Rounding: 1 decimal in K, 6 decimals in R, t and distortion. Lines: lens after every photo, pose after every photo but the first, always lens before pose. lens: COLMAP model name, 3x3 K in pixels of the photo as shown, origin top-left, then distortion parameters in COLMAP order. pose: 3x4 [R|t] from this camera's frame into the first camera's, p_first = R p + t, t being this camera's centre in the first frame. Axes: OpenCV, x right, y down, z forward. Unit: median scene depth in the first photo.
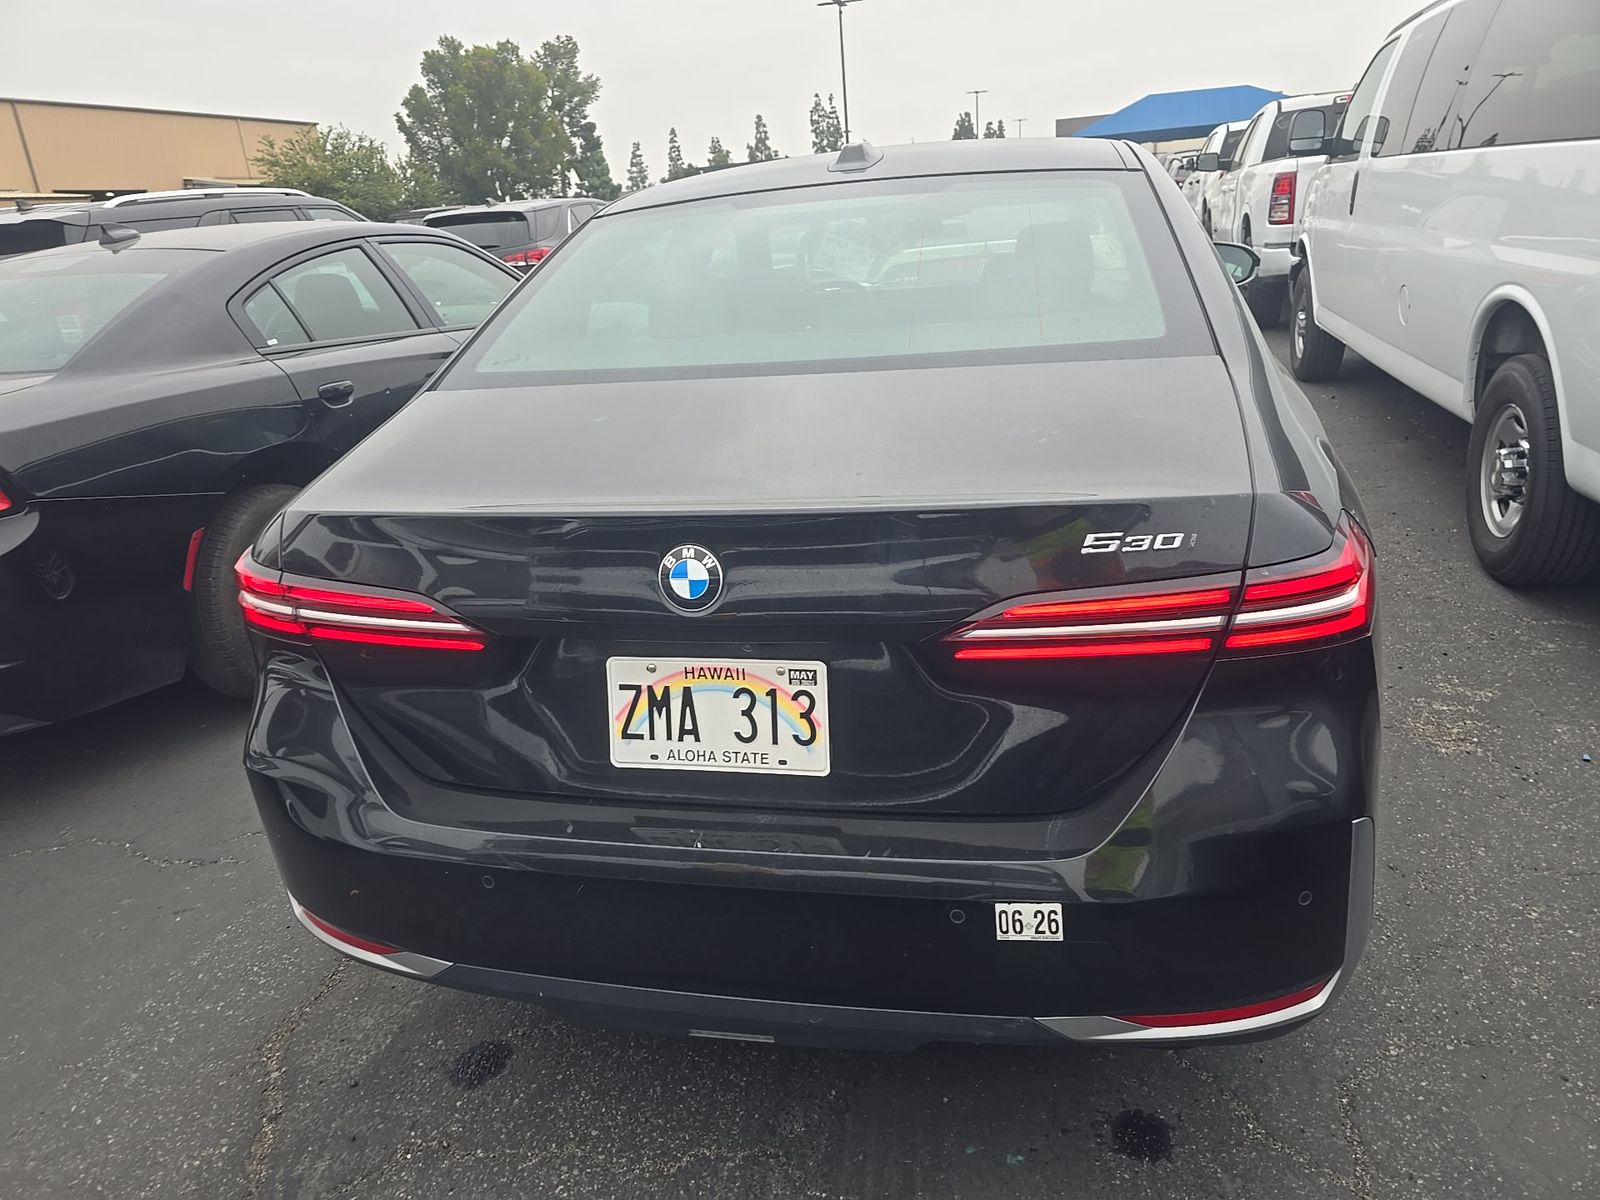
lens RADIAL K [[1084.7, 0, 776.7], [0, 1084.7, 611.0], [0, 0, 1]] dist [0.061284, -0.057220]
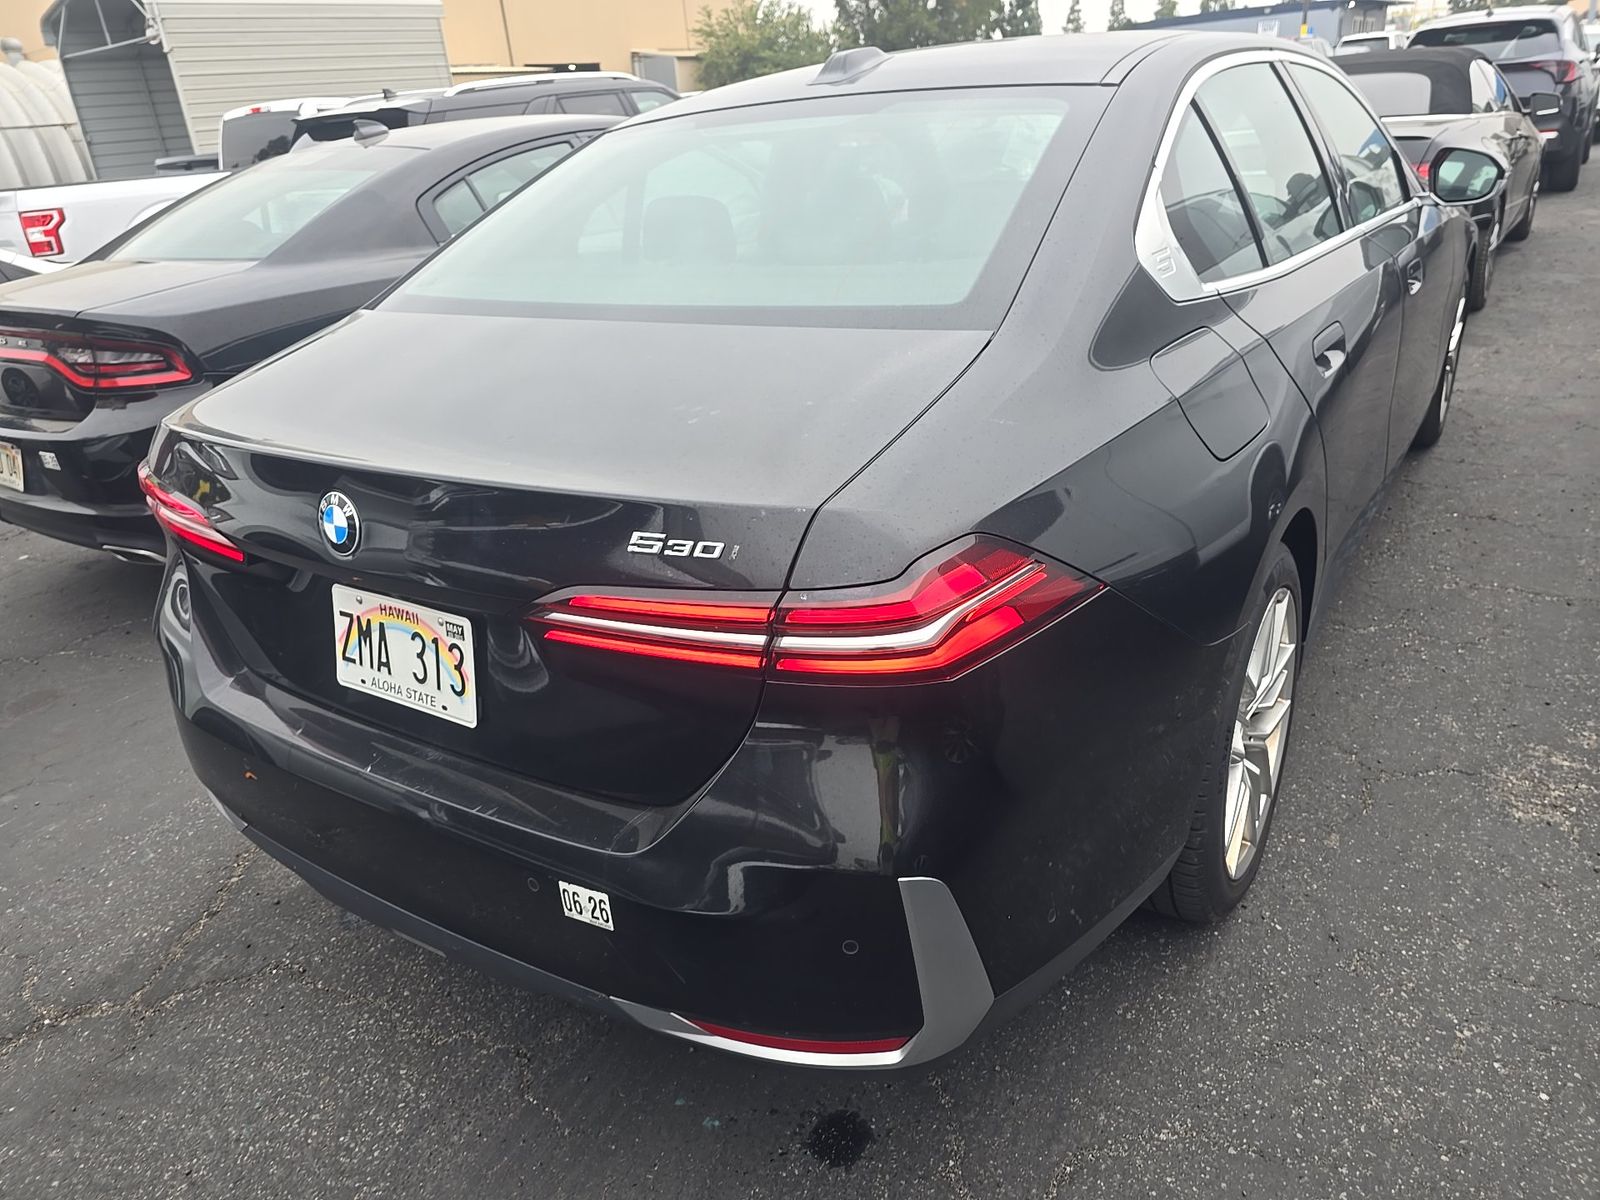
lens RADIAL K [[1084.7, 0, 776.7], [0, 1084.7, 611.0], [0, 0, 1]] dist [0.061284, -0.057220]
pose [[0.936438, 0.143216, -0.320271, 0.614114], [-0.109067, 0.986491, 0.122229, -0.112963], [0.333449, -0.079528, 0.939408, 0.123751]]
